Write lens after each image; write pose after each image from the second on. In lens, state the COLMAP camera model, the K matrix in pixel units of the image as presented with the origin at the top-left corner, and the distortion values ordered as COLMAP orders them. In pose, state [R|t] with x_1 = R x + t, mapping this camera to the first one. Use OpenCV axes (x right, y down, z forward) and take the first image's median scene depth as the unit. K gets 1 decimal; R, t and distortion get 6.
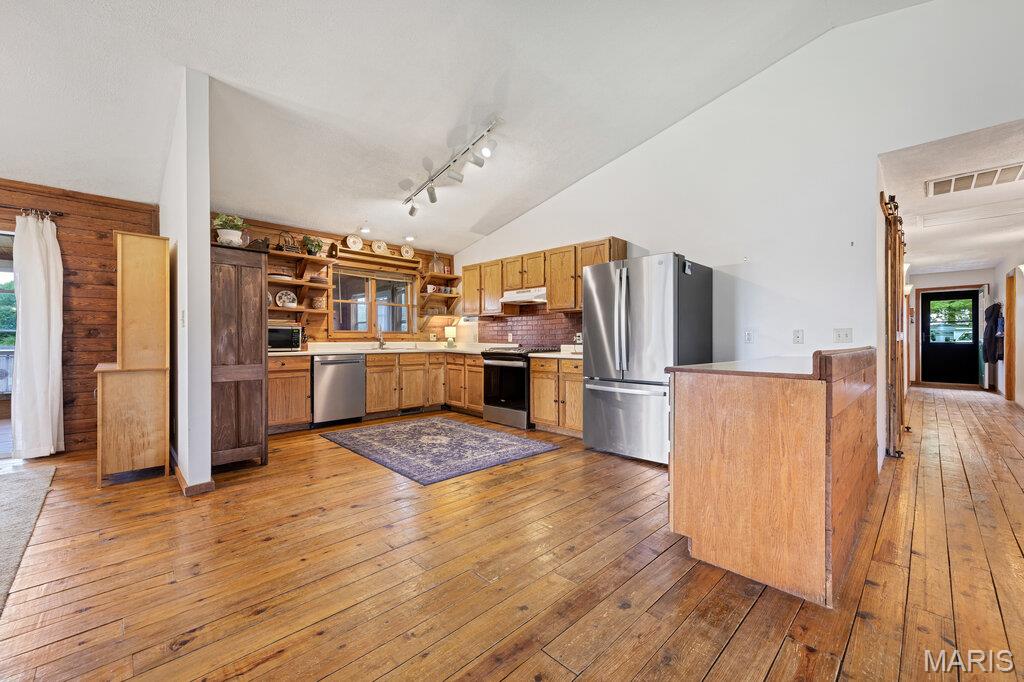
lens RADIAL K [[412.2, 0, 519.3], [0, 412.2, 340.5], [0, 0, 1]] dist [0.002428, 0.000101]
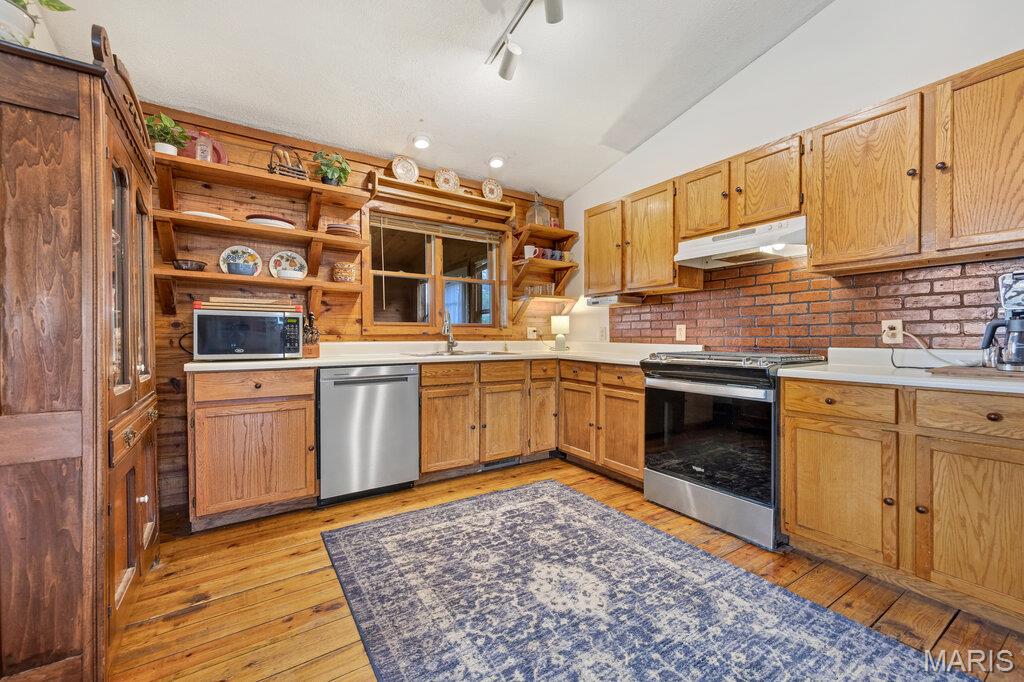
lens RADIAL K [[412.2, 0, 509.8], [0, 412.2, 340.7], [0, 0, 1]] dist [0.002428, 0.000101]
pose [[0.978916, -0.000225, -0.204264, -0.135644], [0.001261, 0.999987, 0.004944, 0.000189], [0.204260, -0.005097, 0.978903, 0.455895]]
